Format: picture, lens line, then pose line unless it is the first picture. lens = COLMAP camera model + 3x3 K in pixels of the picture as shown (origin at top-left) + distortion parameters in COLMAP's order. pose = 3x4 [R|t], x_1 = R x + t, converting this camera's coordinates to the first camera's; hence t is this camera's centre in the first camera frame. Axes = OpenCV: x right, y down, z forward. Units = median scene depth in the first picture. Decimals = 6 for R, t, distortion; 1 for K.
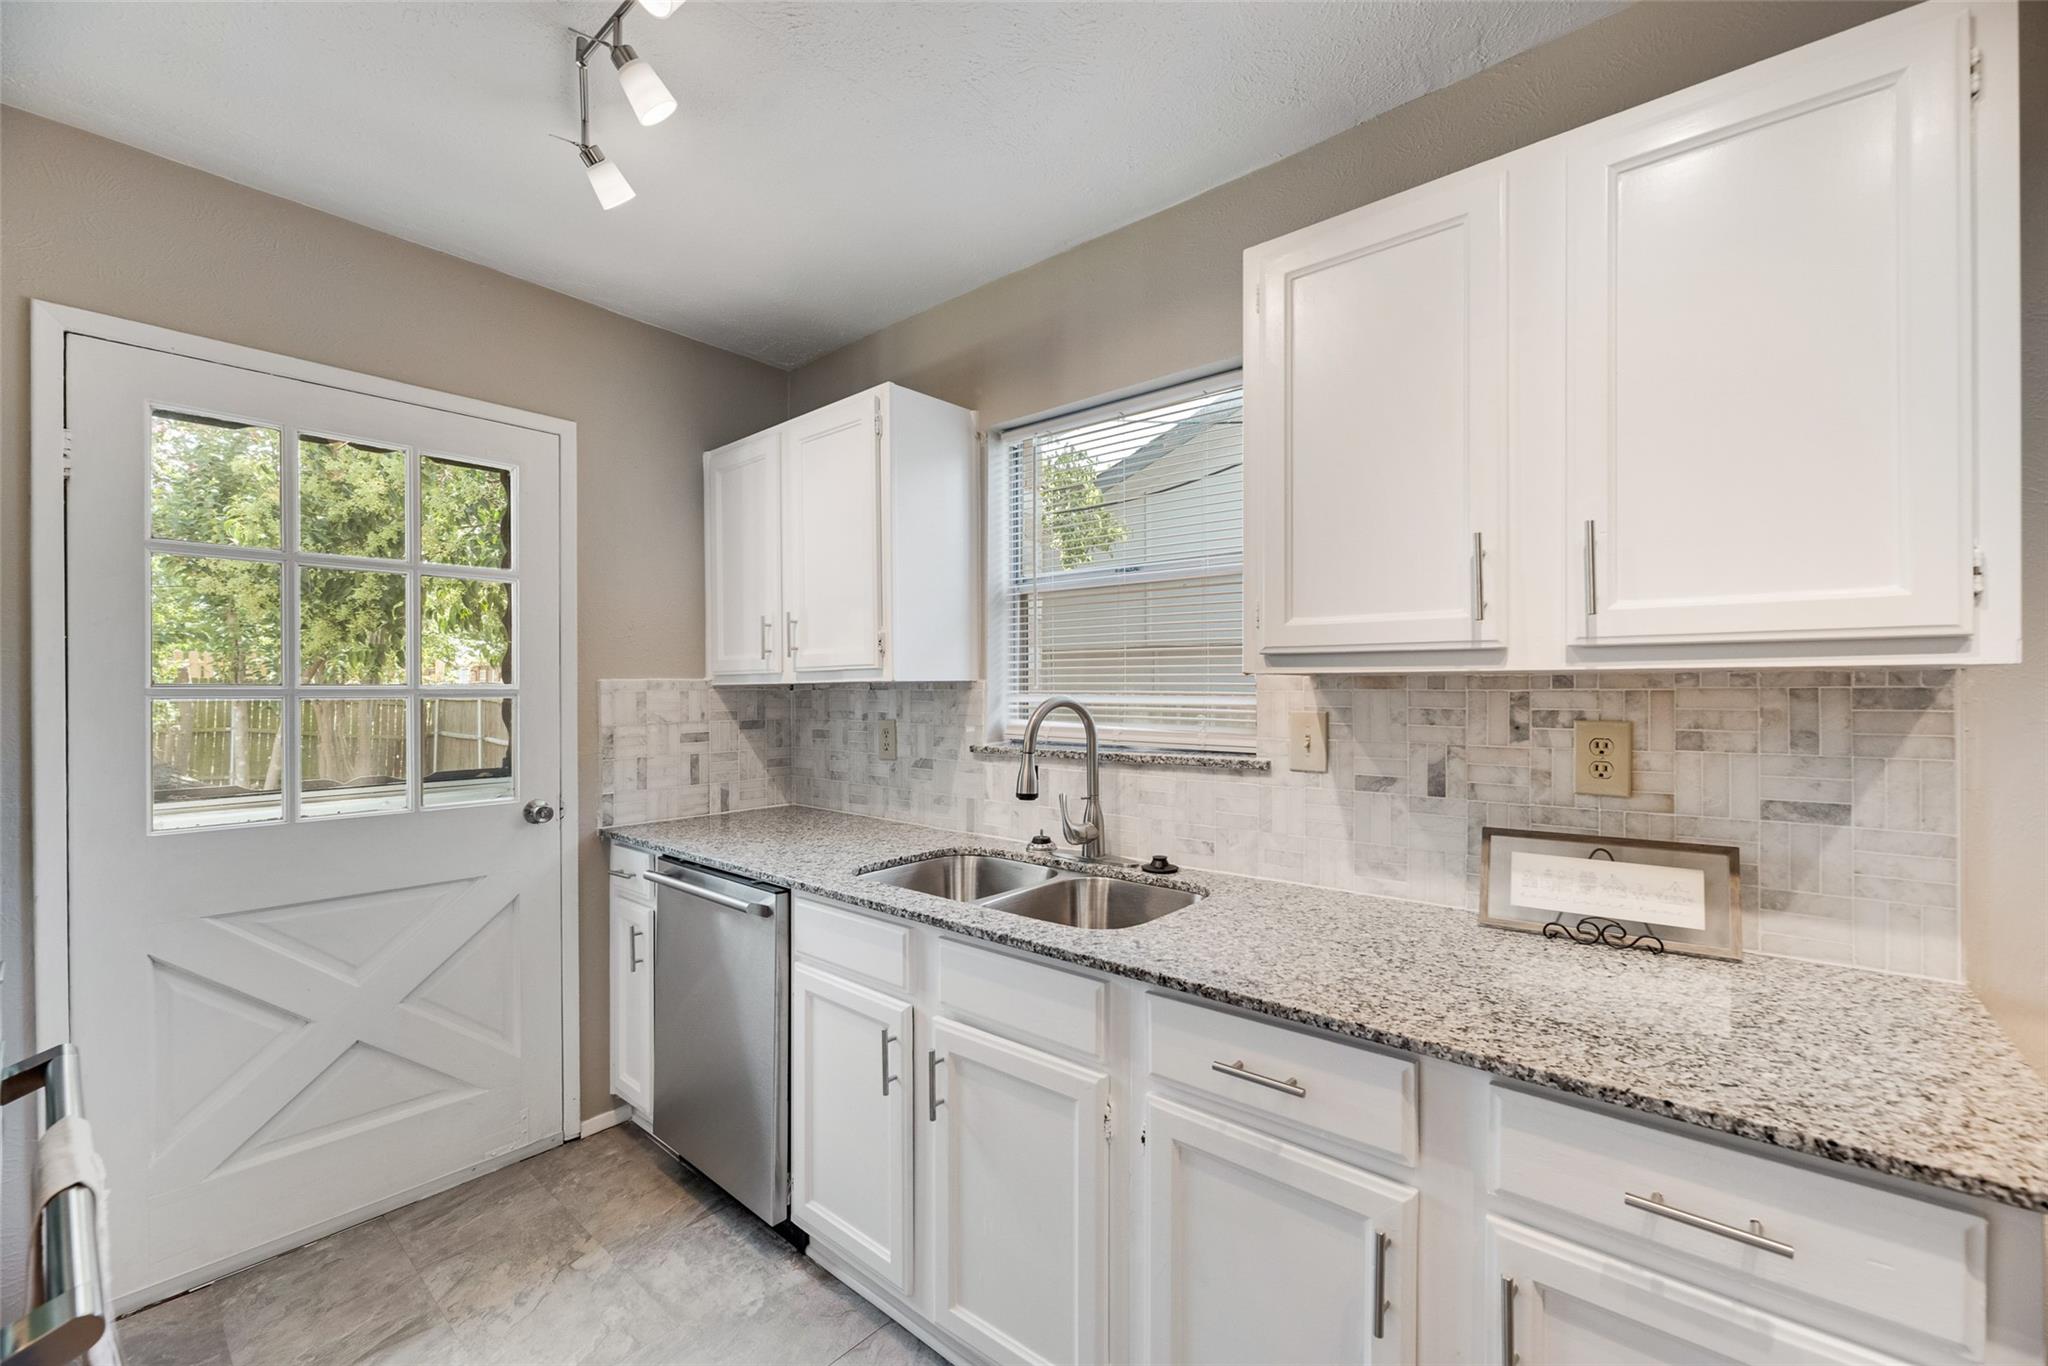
lens RADIAL K [[867.7, 0, 1027.8], [0, 867.7, 686.5], [0, 0, 1]] dist [0.022353, -0.000243]
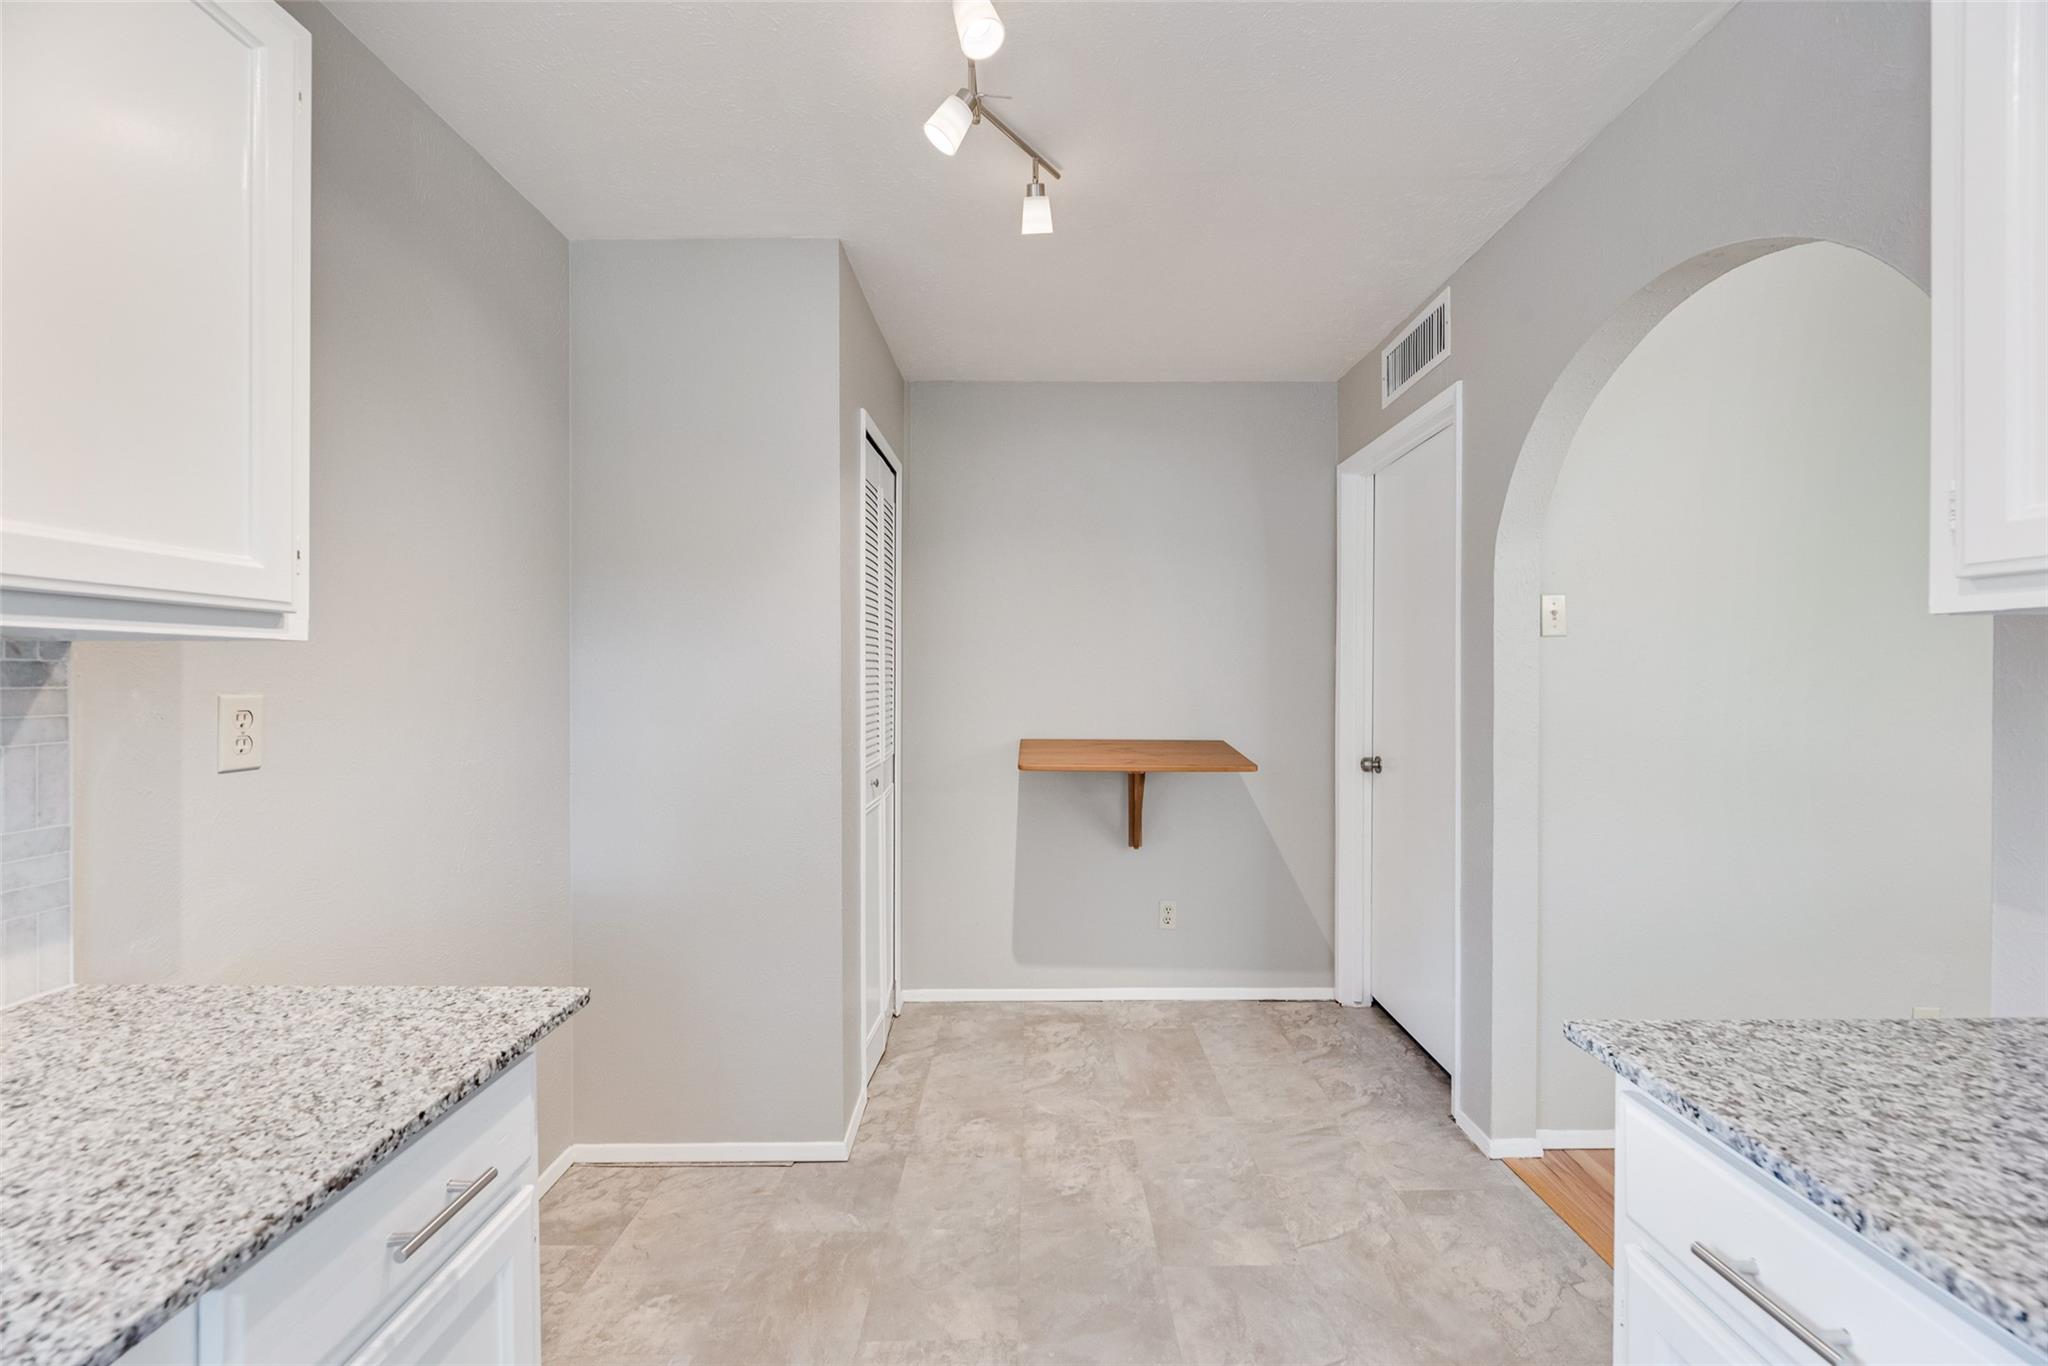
lens RADIAL K [[867.7, 0, 1029.5], [0, 867.7, 684.7], [0, 0, 1]] dist [0.022353, -0.000243]
pose [[-0.654458, -0.008262, 0.756053, -0.283512], [-0.005957, 0.999966, 0.005770, 0.013875], [-0.756075, -0.000728, -0.654485, 0.852358]]
